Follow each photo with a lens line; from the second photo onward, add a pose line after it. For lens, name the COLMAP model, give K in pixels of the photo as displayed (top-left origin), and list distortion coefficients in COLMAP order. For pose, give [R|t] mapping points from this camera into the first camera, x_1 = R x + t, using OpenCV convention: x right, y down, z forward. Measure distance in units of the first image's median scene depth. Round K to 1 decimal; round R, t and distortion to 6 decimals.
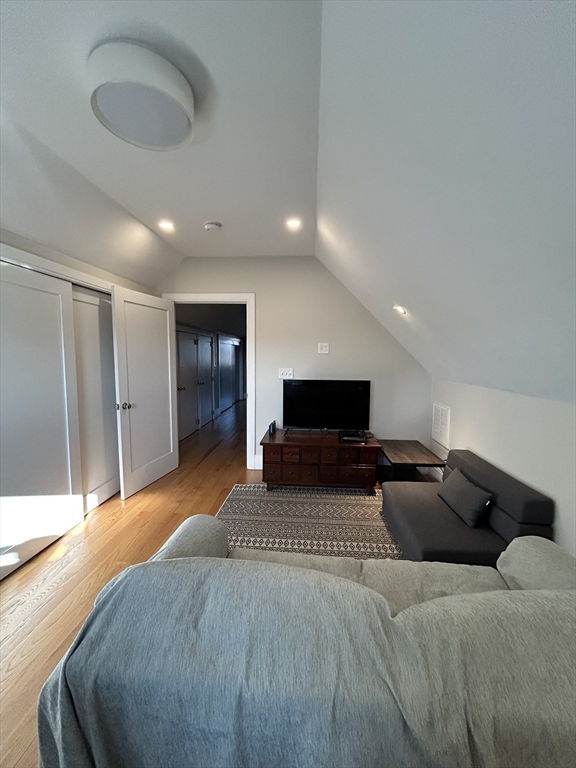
lens RADIAL K [[308.7, 0, 288.7], [0, 308.7, 383.6], [0, 0, 1]] dist [-0.001856, 0.000597]
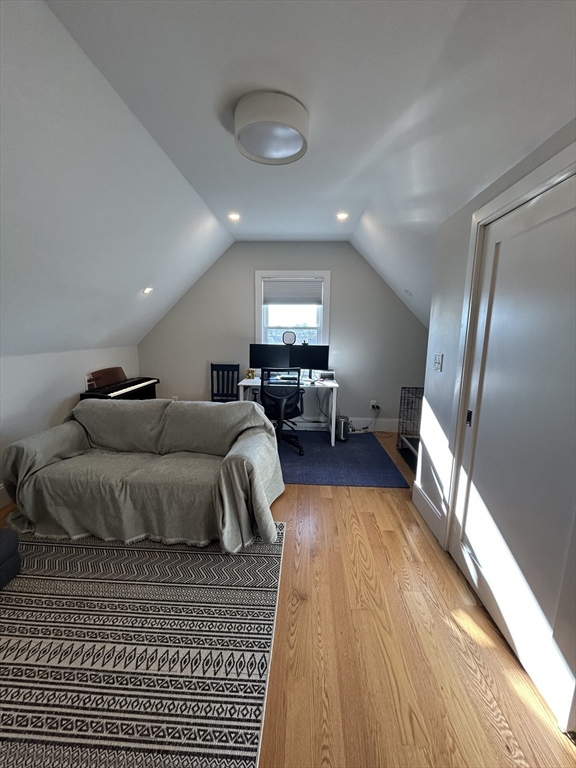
lens RADIAL K [[297.5, 0, 288.0], [0, 297.5, 384.0], [0, 0, 1]] dist [-0.022565, 0.000116]
pose [[-0.999614, -0.022664, -0.016074, -0.290186], [-0.026142, 0.963151, 0.267688, -0.119033], [0.009415, 0.268004, -0.963372, 1.338063]]
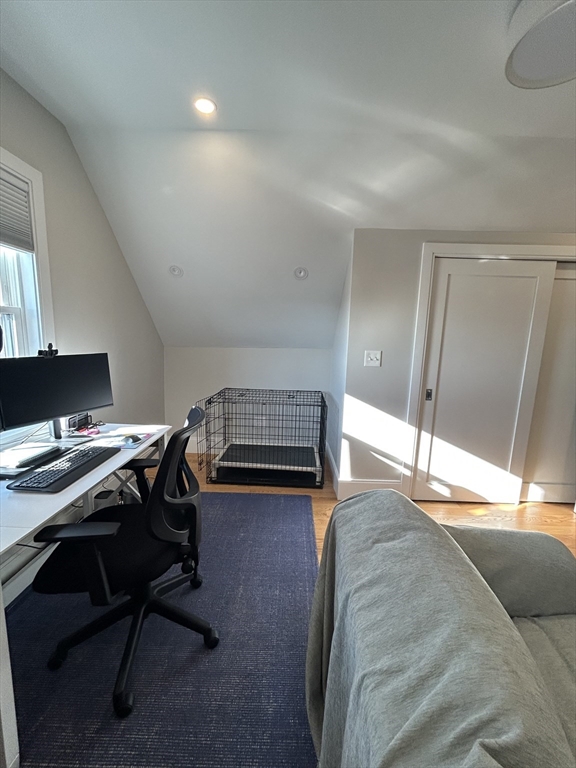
lens RADIAL K [[308.7, 0, 288.7], [0, 308.7, 383.6], [0, 0, 1]] dist [-0.001856, 0.000597]
pose [[0.041161, 0.139298, -0.989395, 0.252686], [-0.123685, 0.983328, 0.133298, 0.019480], [0.991467, 0.116887, 0.057704, 0.169933]]
